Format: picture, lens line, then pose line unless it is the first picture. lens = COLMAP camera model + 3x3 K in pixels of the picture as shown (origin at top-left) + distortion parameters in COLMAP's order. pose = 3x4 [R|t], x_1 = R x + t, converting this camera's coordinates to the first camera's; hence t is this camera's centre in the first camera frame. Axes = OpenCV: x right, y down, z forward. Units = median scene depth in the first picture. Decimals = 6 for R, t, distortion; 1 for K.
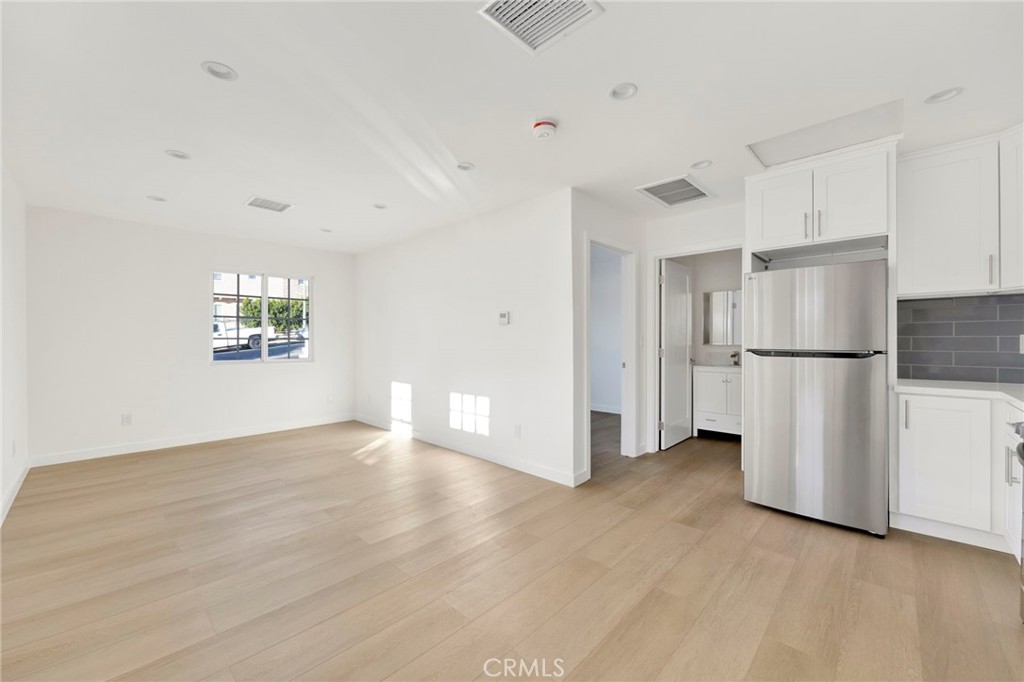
lens RADIAL K [[402.1, 0, 509.4], [0, 402.1, 337.6], [0, 0, 1]] dist [0.001750, 0.000160]
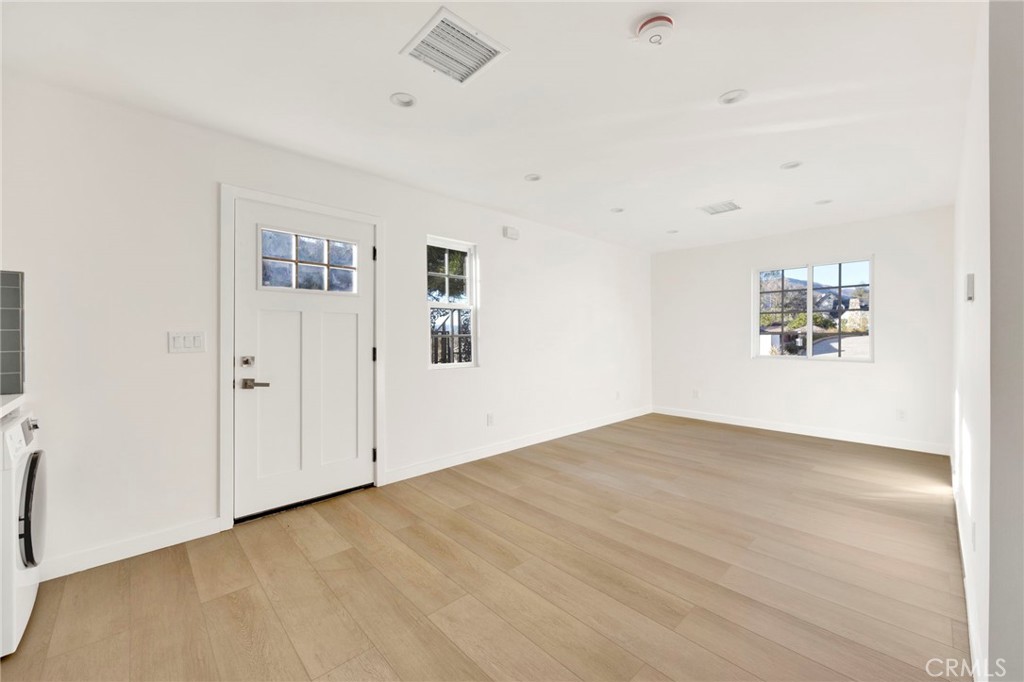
lens RADIAL K [[402.1, 0, 509.4], [0, 402.1, 337.6], [0, 0, 1]] dist [0.001750, 0.000160]
pose [[-0.053063, 0.002291, -0.998589, 0.631541], [0.007694, 0.999969, 0.001885, 0.007031], [0.998562, -0.007583, -0.053079, 0.629534]]
